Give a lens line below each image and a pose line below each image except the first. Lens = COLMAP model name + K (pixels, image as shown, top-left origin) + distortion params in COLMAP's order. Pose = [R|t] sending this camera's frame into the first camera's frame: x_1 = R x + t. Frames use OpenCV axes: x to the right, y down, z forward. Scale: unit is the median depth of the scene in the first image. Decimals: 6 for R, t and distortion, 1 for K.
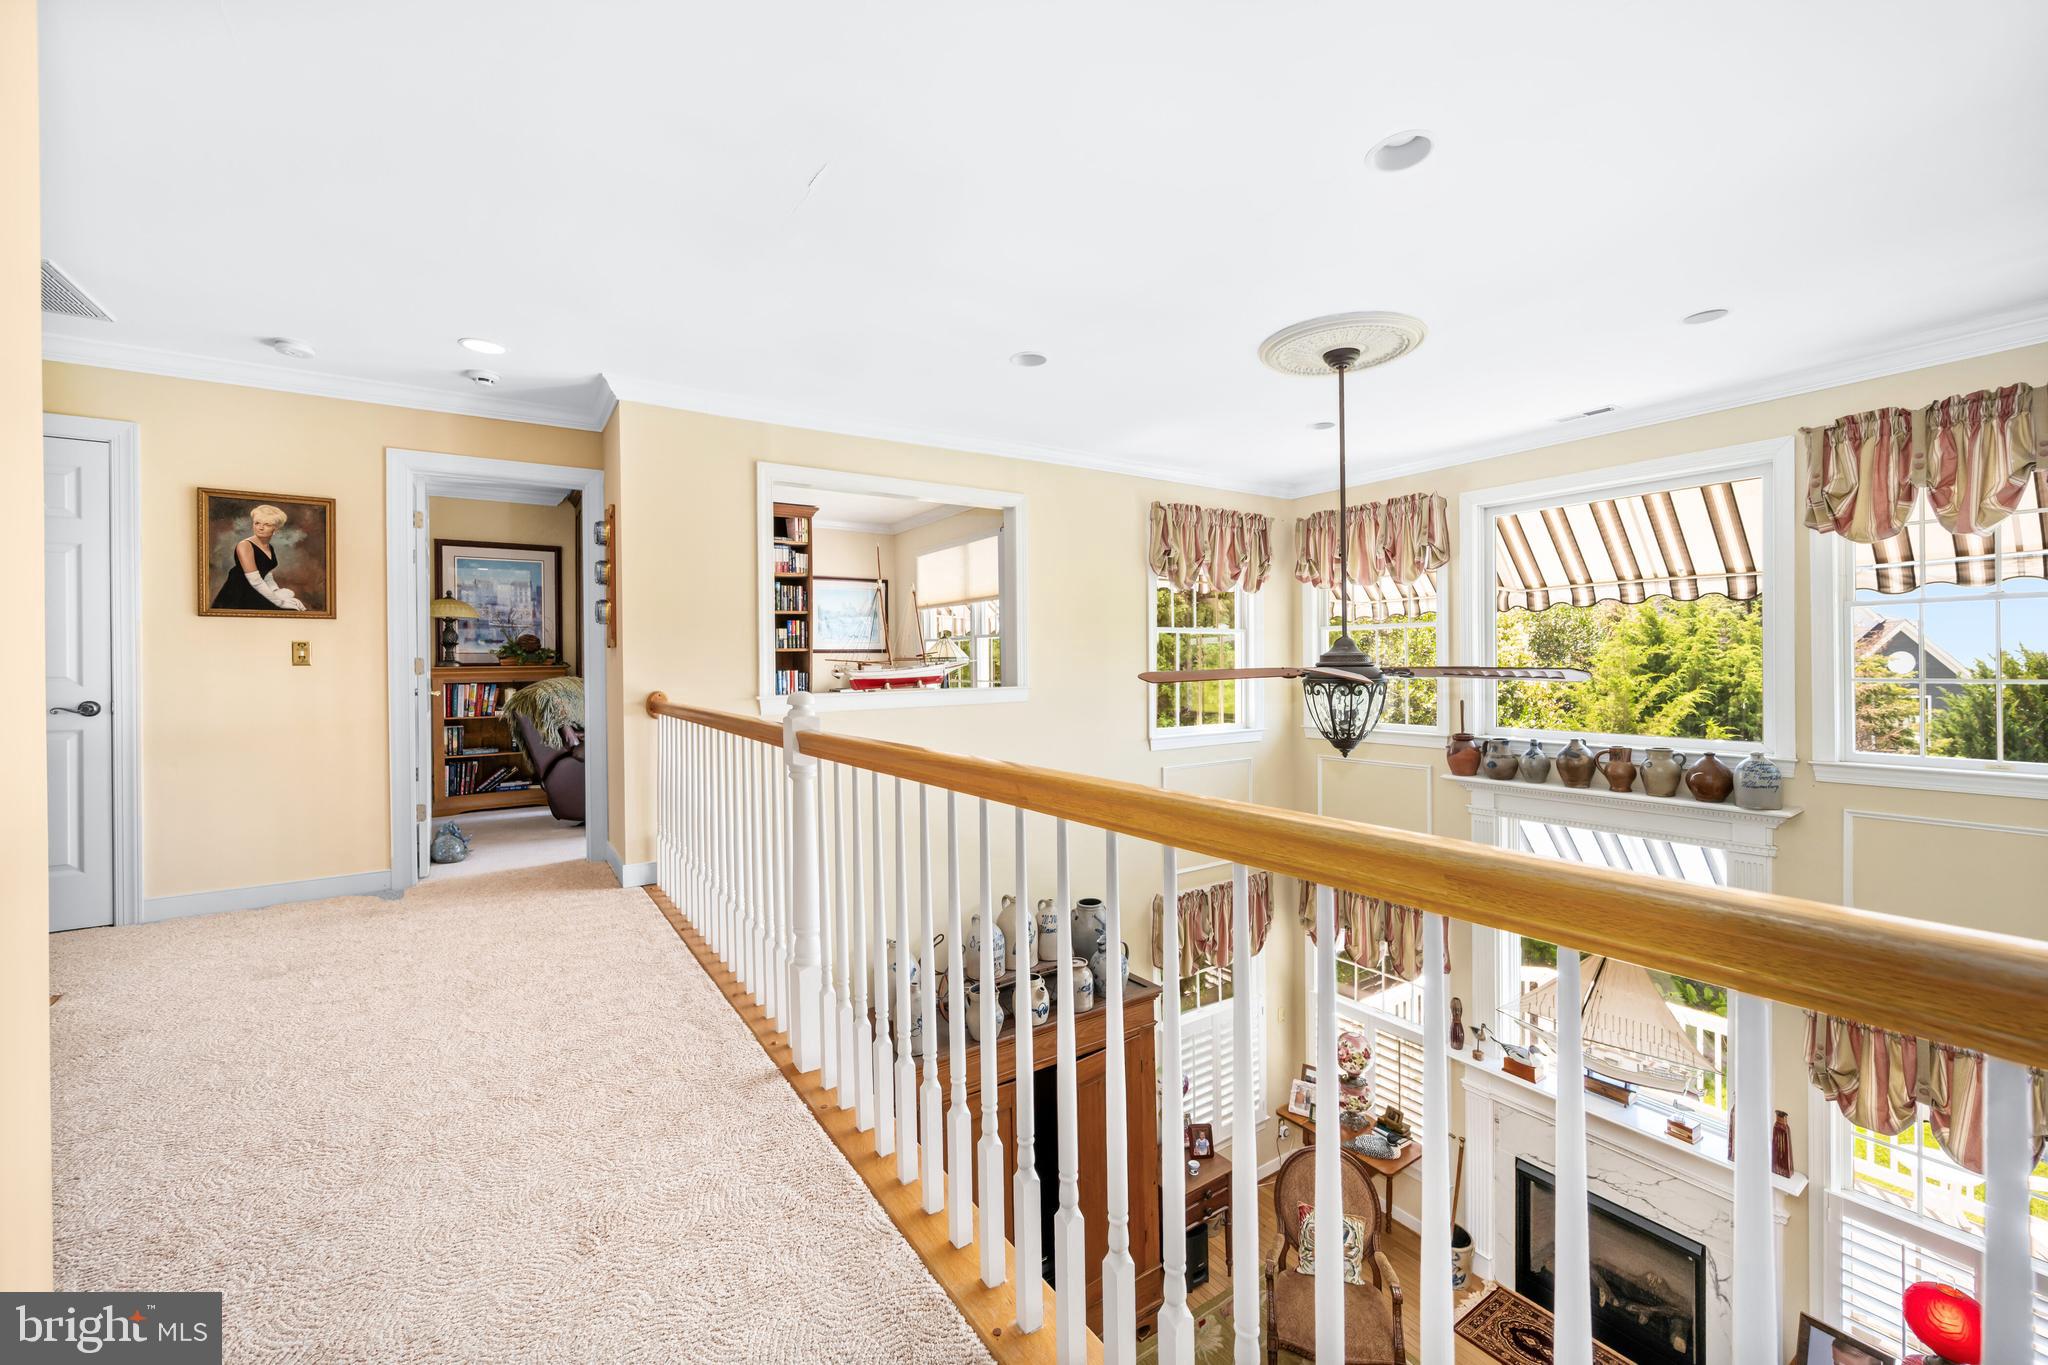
lens RADIAL K [[807.5, 0, 1028.9], [0, 807.5, 661.7], [0, 0, 1]] dist [-0.000634, -0.000190]
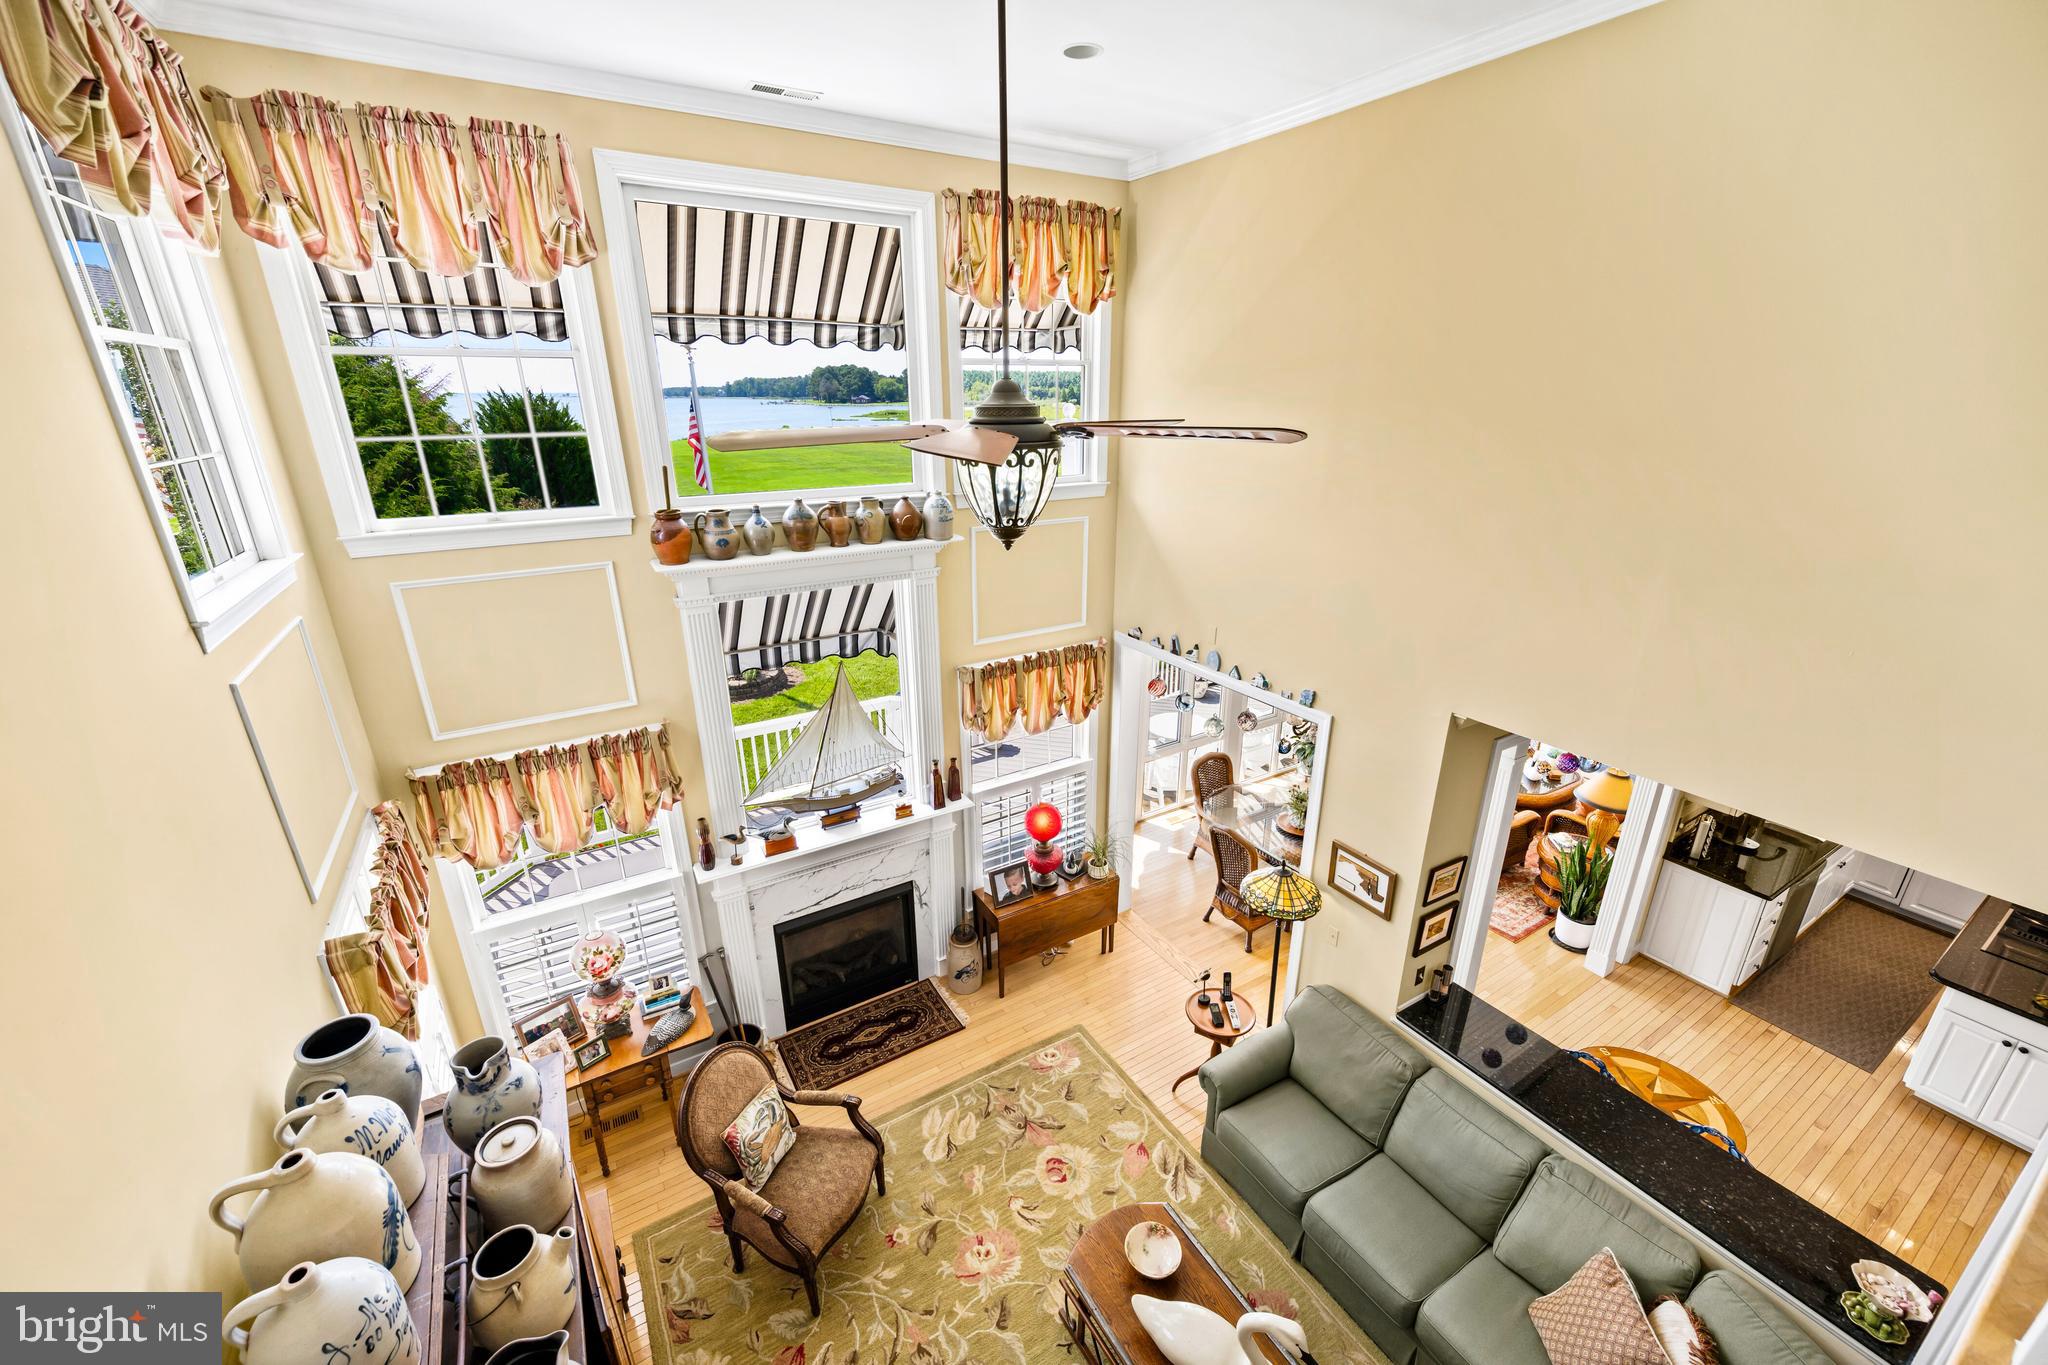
lens RADIAL K [[807.5, 0, 1043.3], [0, 807.5, 688.2], [0, 0, 1]] dist [-0.000634, -0.000190]
pose [[0.042653, -0.333404, 0.941819, -0.262268], [0.001905, 0.942702, 0.333630, -0.009097], [-0.999088, -0.012437, 0.040844, 0.674727]]
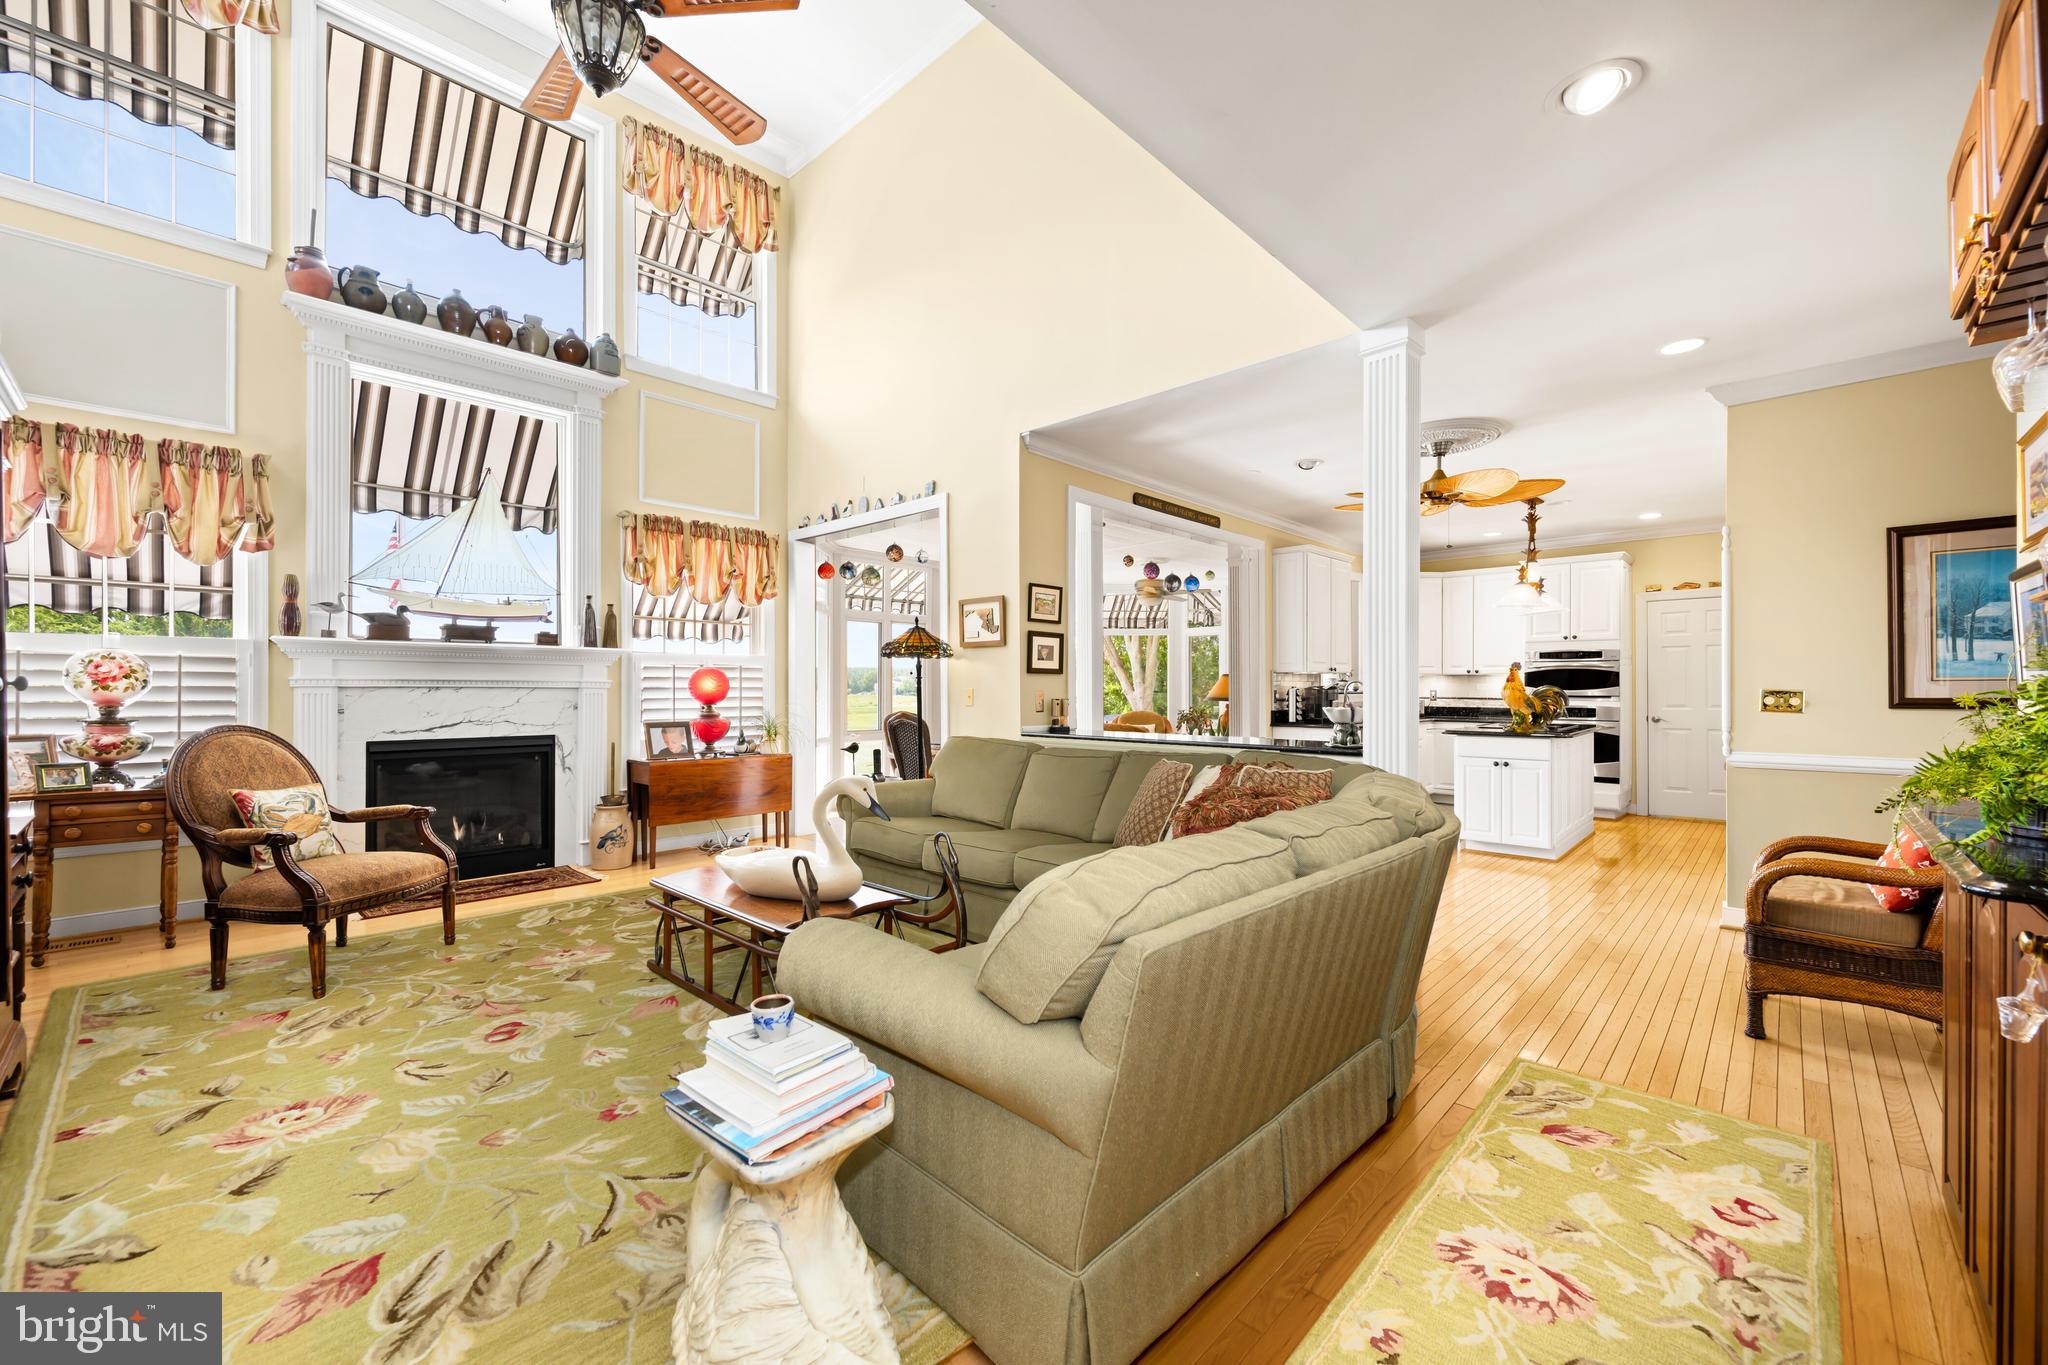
lens RADIAL K [[807.5, 0, 1038.9], [0, 807.5, 688.9], [0, 0, 1]] dist [-0.000634, -0.000190]
pose [[-0.223004, 0.010335, 0.974763, -0.488520], [0.004258, 0.999945, -0.009628, 0.614113], [-0.974808, 0.002003, -0.223035, 0.505001]]
